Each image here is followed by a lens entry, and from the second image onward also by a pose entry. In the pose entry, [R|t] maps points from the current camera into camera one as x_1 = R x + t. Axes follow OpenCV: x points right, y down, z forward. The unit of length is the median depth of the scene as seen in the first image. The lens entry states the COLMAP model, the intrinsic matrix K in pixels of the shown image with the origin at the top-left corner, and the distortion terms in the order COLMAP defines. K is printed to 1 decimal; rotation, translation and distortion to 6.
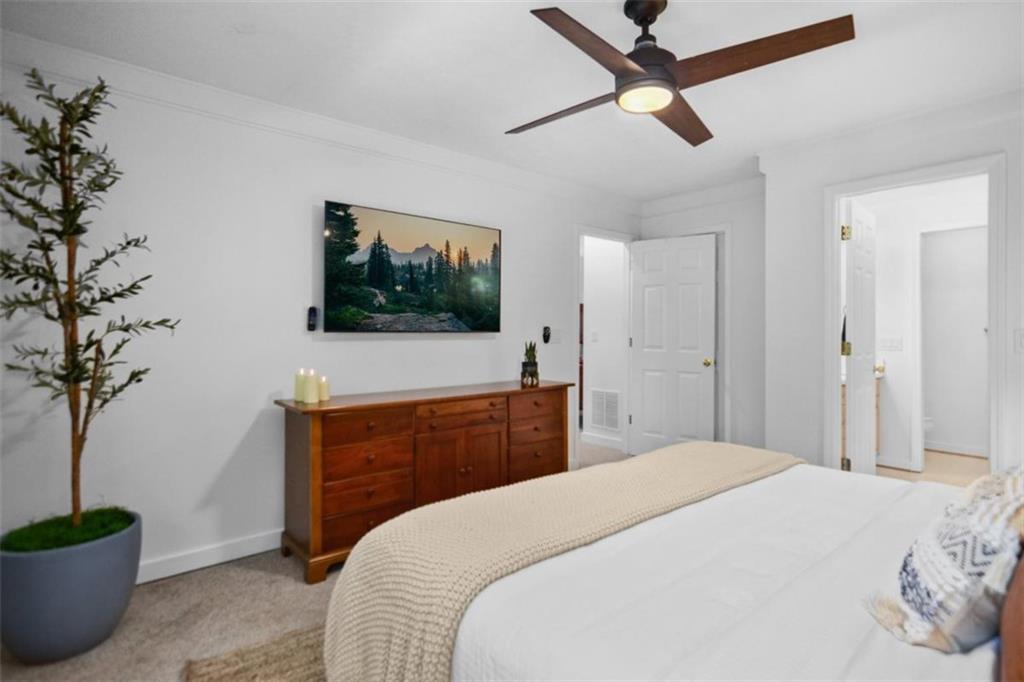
lens RADIAL K [[525.1, 0, 478.9], [0, 525.1, 328.5], [0, 0, 1]] dist [-0.003446, -0.000483]
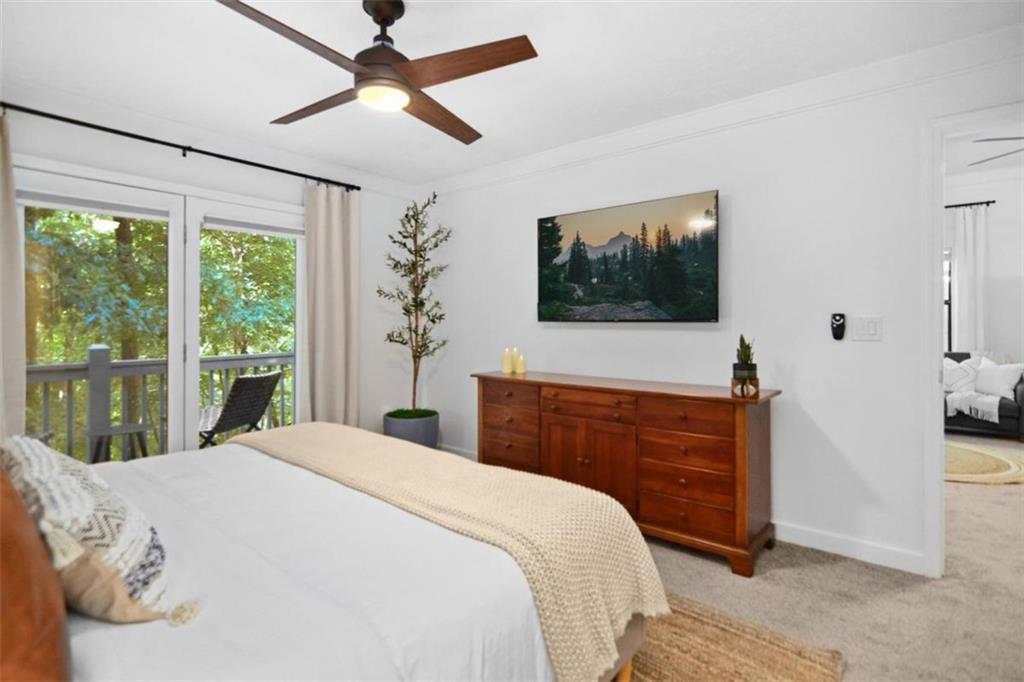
lens RADIAL K [[525.1, 0, 478.9], [0, 525.1, 328.5], [0, 0, 1]] dist [-0.003446, -0.000483]
pose [[0.169754, 0.003306, -0.985481, 0.847963], [0.005749, 0.999974, 0.004345, 0.013737], [0.985470, -0.006403, 0.169731, 0.588216]]
